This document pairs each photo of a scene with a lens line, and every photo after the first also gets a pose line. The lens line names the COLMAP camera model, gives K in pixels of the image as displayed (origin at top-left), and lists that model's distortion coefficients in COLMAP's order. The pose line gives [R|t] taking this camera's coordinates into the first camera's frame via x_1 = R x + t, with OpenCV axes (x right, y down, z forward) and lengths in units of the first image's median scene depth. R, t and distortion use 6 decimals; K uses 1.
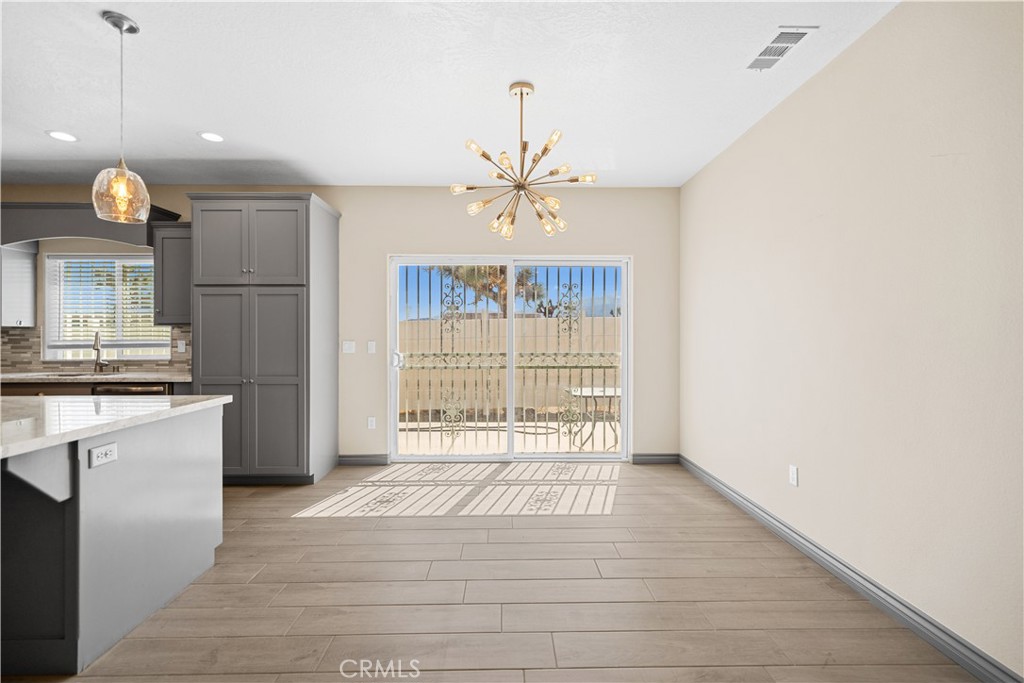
lens RADIAL K [[444.9, 0, 509.5], [0, 444.9, 334.5], [0, 0, 1]] dist [-0.001429, -0.000111]
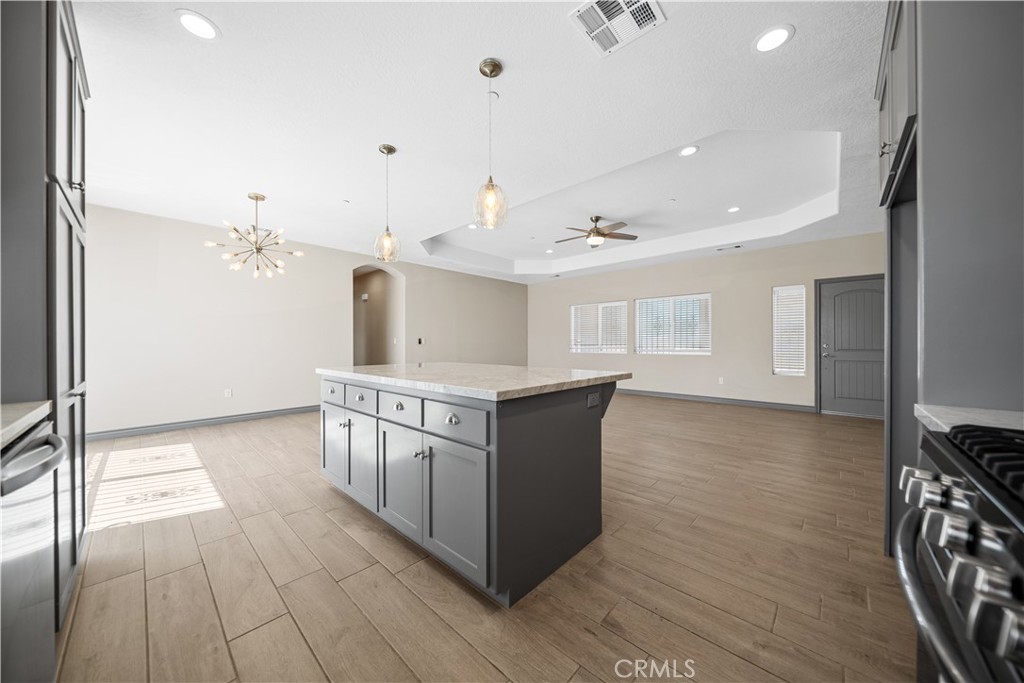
lens RADIAL K [[347.0, 0, 512.0], [0, 347.0, 343.3], [0, 0, 1]] dist [-0.007785, 0.000210]
pose [[-0.720045, 0.003481, 0.693919, -1.048051], [0.002611, 0.999994, -0.002308, 0.038351], [-0.693923, 0.000150, -0.720049, 0.787246]]
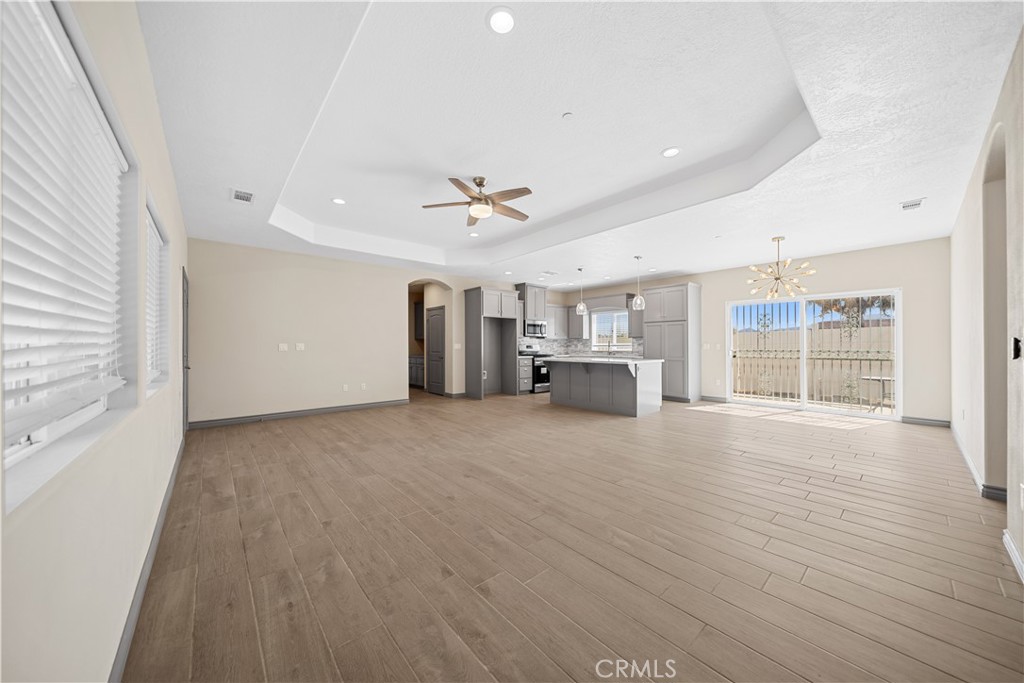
lens RADIAL K [[347.0, 0, 512.0], [0, 347.0, 343.3], [0, 0, 1]] dist [-0.007785, 0.000210]
pose [[0.640298, -0.004561, -0.768113, 0.329681], [0.001638, 0.999988, -0.004572, 0.018900], [0.768125, 0.001669, 0.640298, -0.810649]]
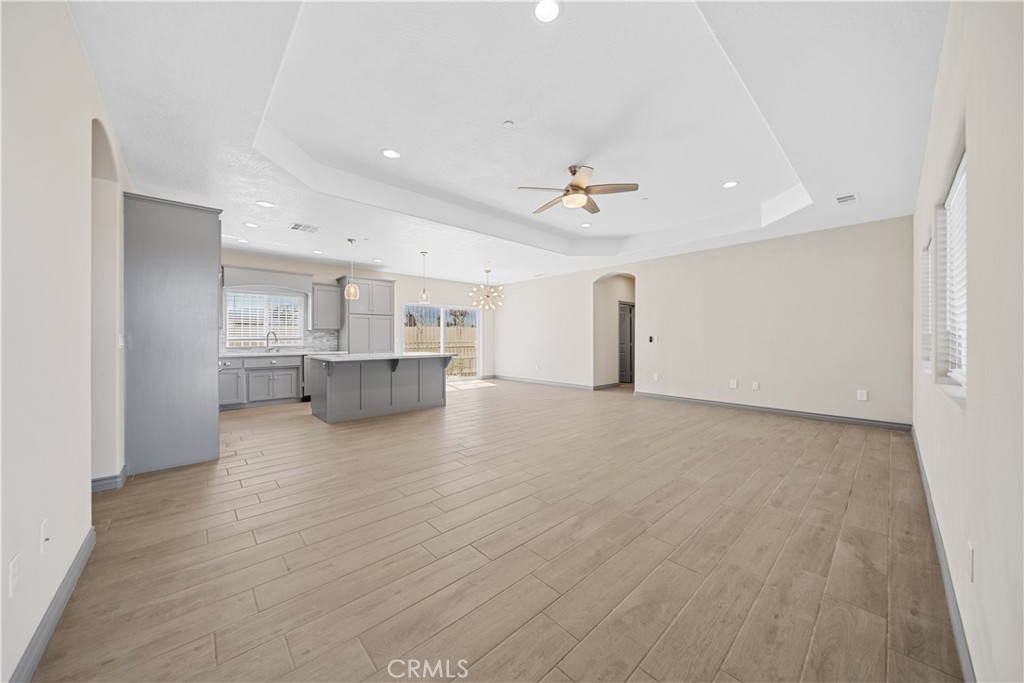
lens RADIAL K [[350.3, 0, 511.1], [0, 350.3, 338.3], [0, 0, 1]] dist [-0.001536, -0.000206]
pose [[0.752416, 0.000051, 0.658689, -1.104318], [-0.001310, 0.999998, 0.001418, 0.017264], [-0.658687, -0.001929, 0.752414, -0.858991]]
